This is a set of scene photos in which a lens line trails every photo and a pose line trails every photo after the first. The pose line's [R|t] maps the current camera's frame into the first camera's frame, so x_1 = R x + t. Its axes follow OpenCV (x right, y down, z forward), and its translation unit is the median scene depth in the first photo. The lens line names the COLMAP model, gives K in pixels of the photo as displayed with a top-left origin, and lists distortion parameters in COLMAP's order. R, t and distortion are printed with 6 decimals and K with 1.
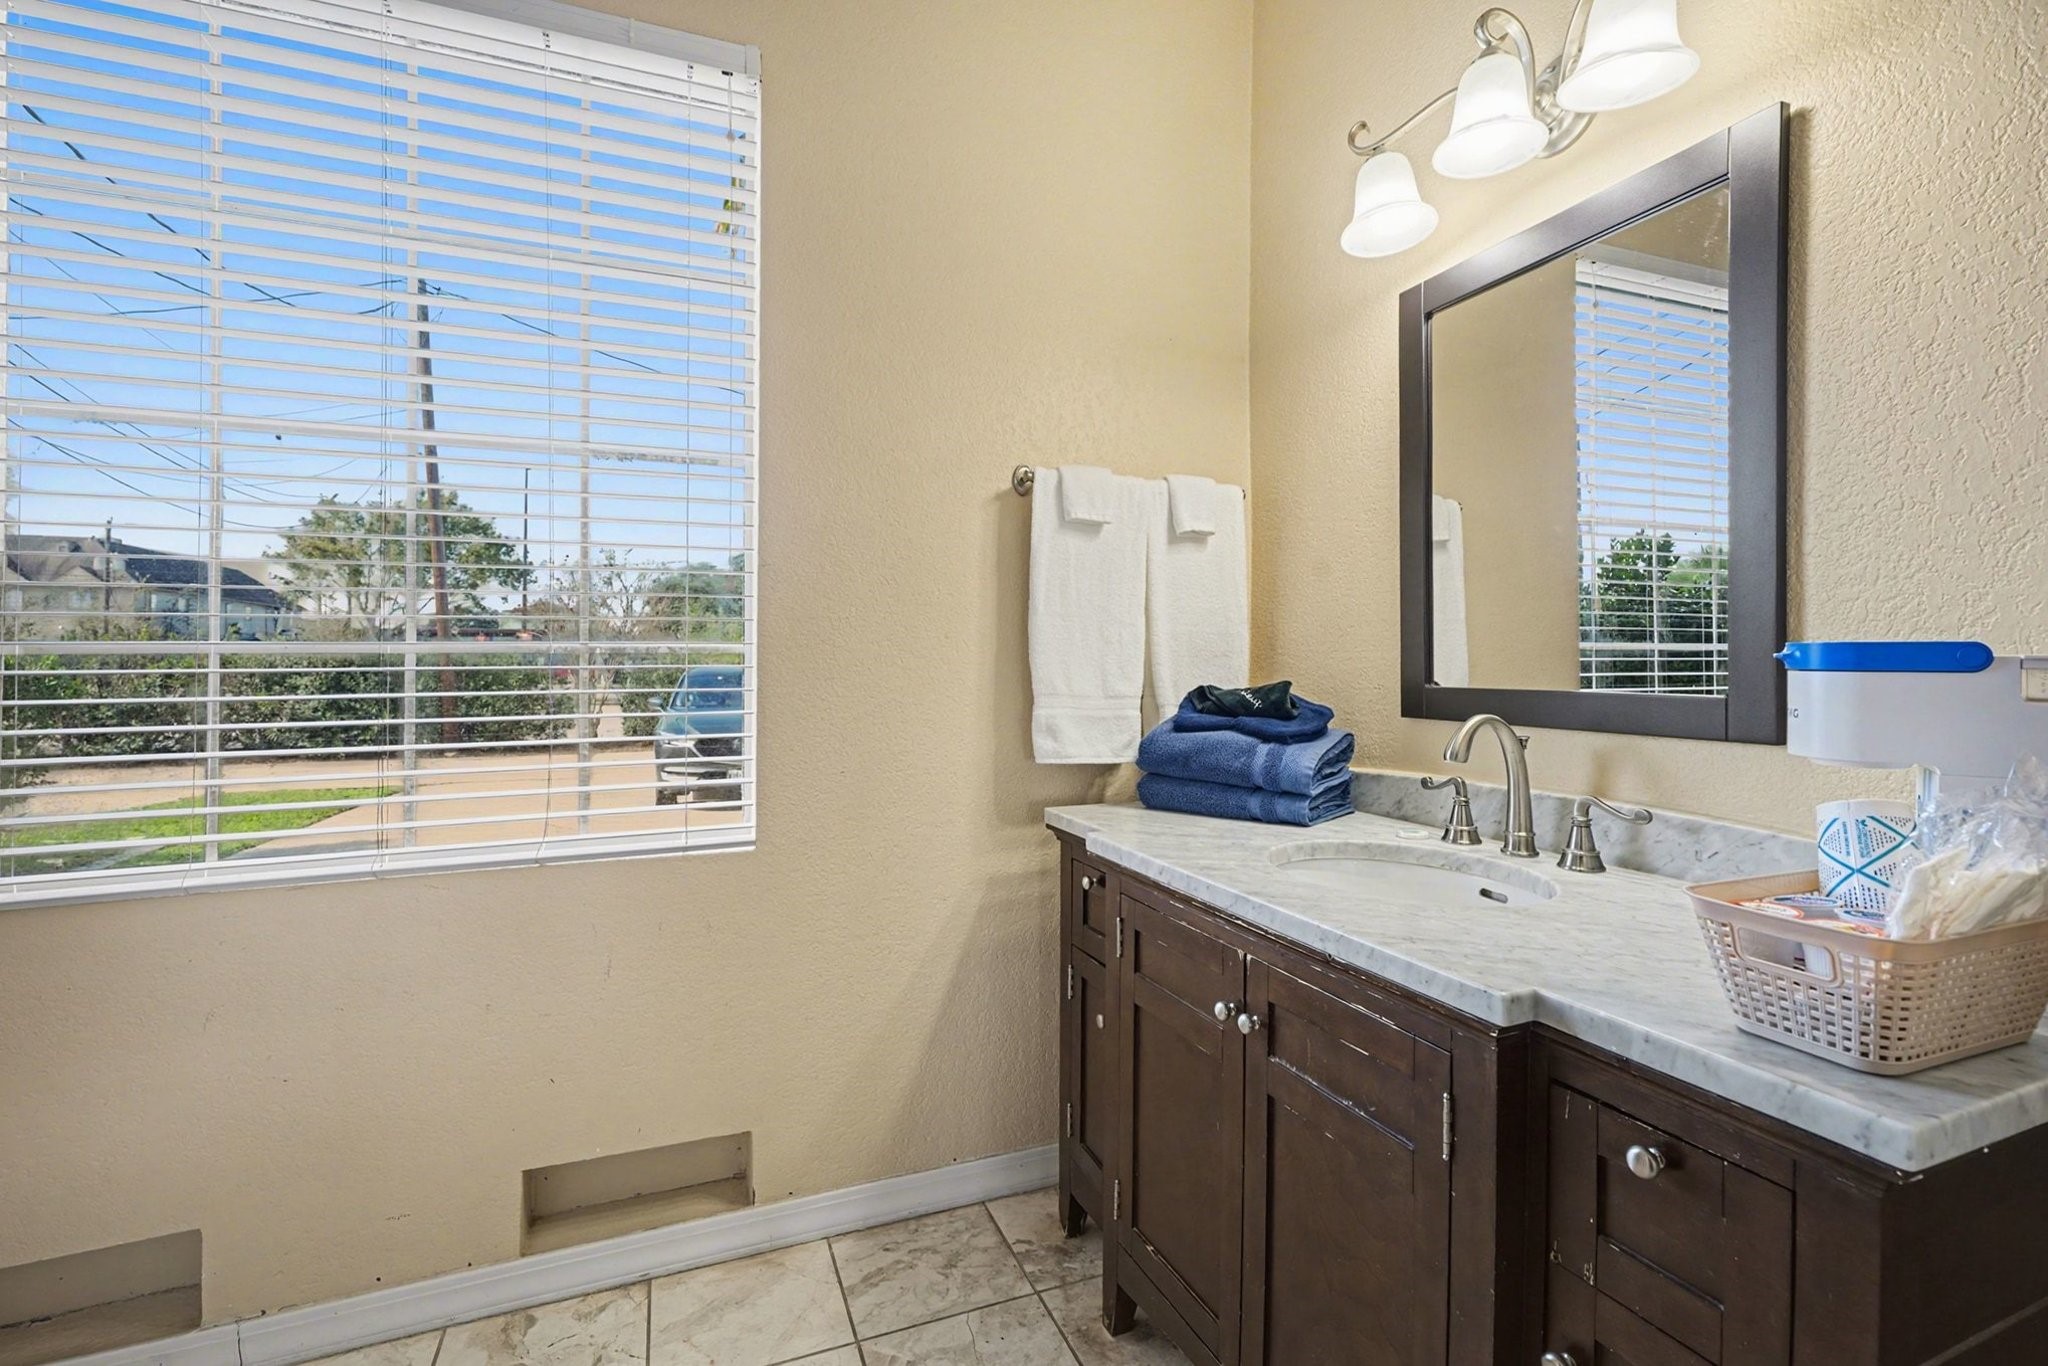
lens RADIAL K [[892.4, 0, 1010.8], [0, 892.4, 659.2], [0, 0, 1]] dist [-0.000173, -0.000051]
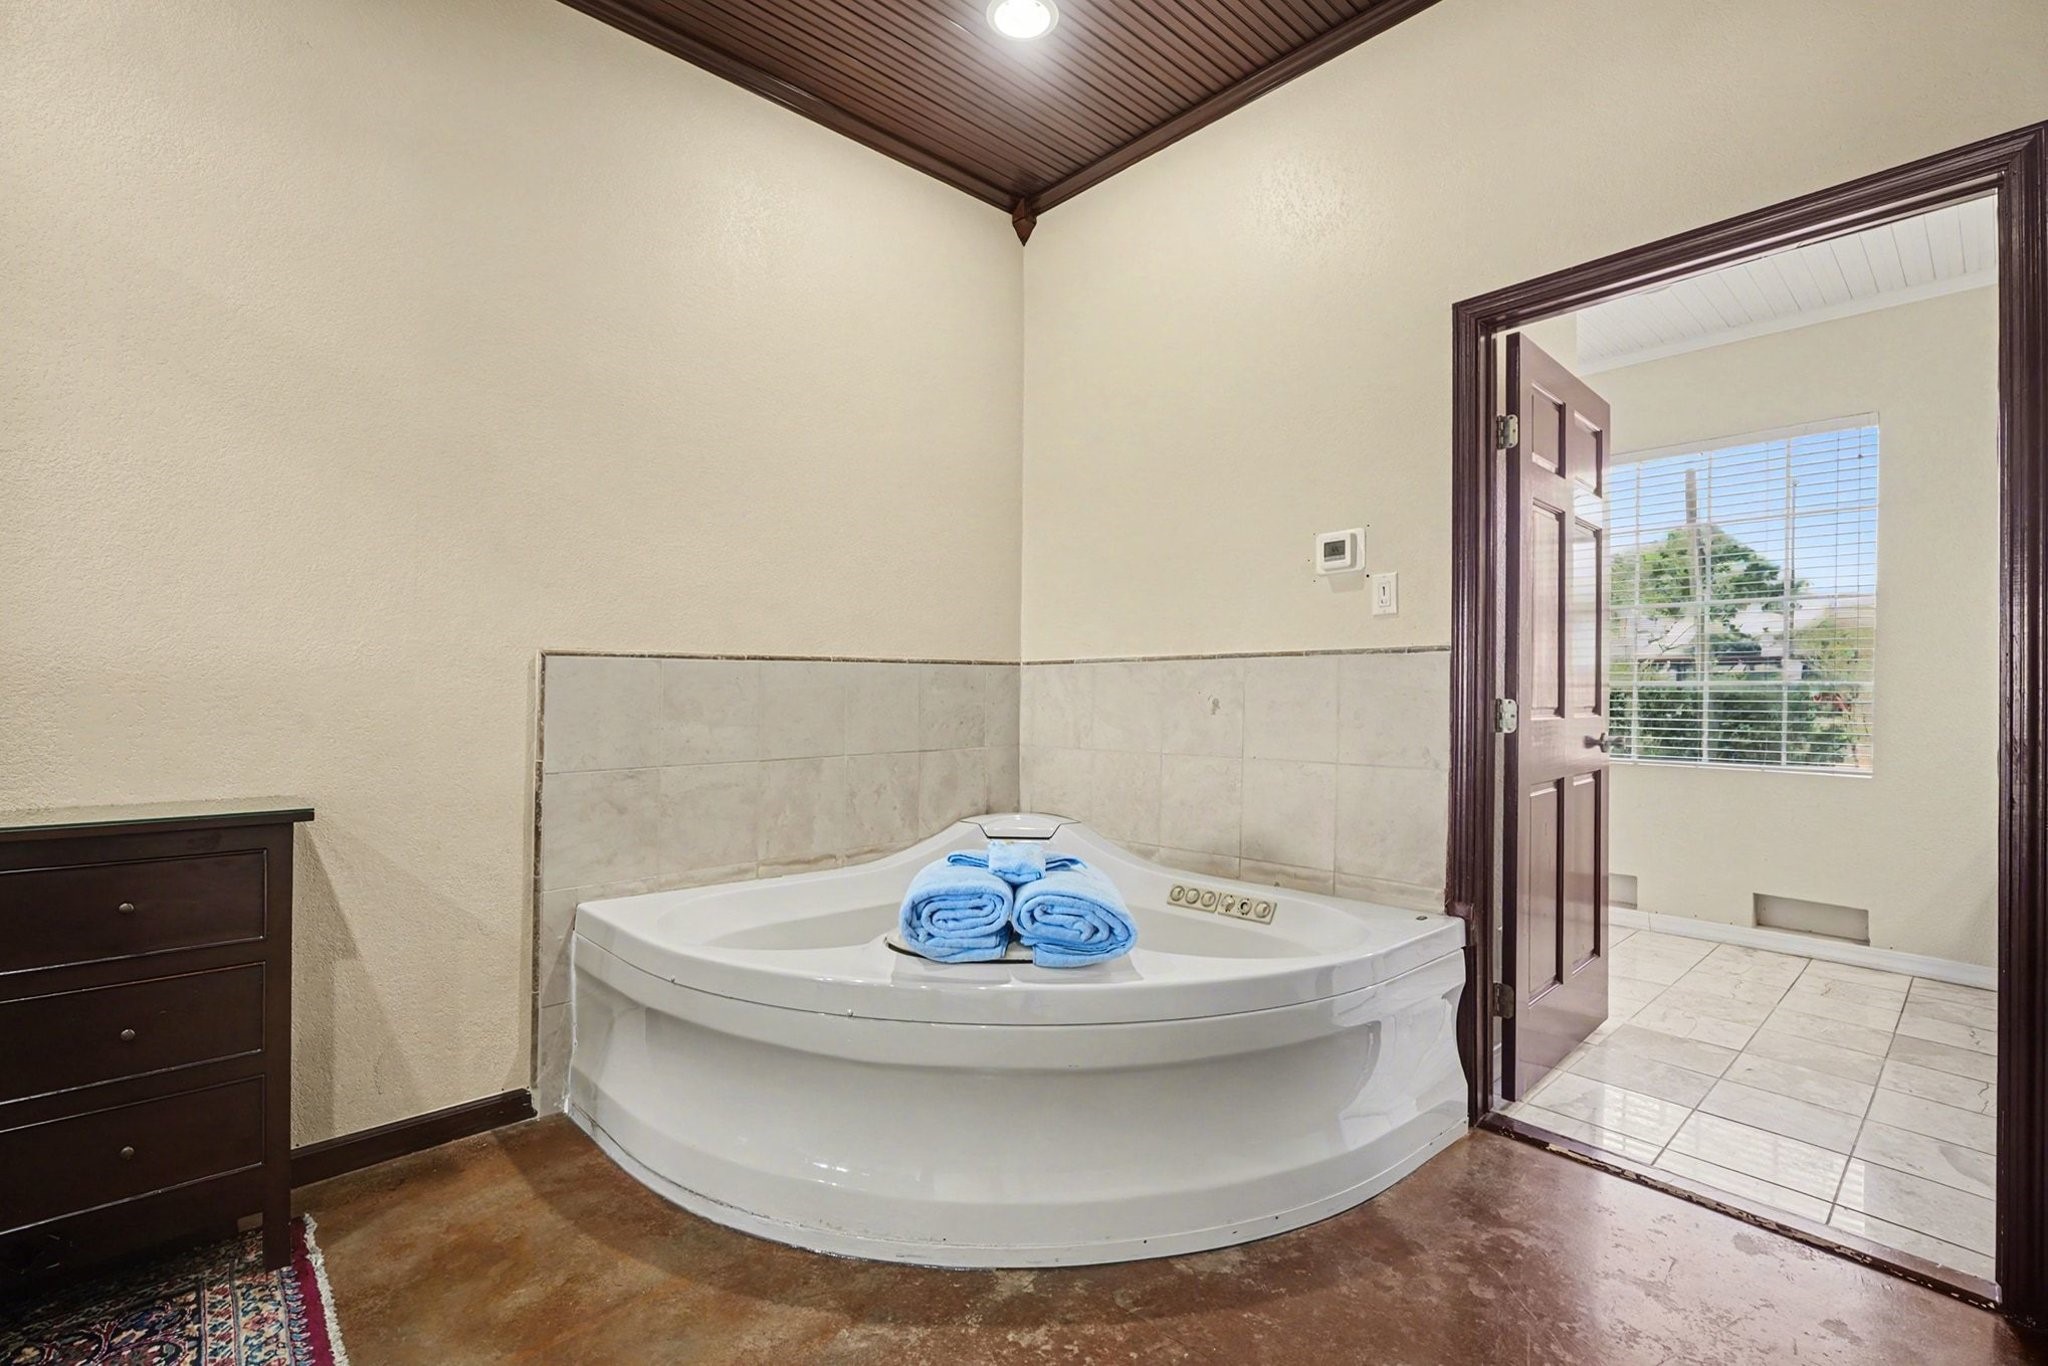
lens RADIAL K [[935.7, 0, 994.5], [0, 935.7, 680.7], [0, 0, 1]] dist [-0.001163, -0.000512]
pose [[0.353765, -0.001178, -0.935333, 1.067229], [-0.003585, 0.999990, -0.002615, -0.028876], [0.935327, 0.004278, 0.353758, -1.781430]]
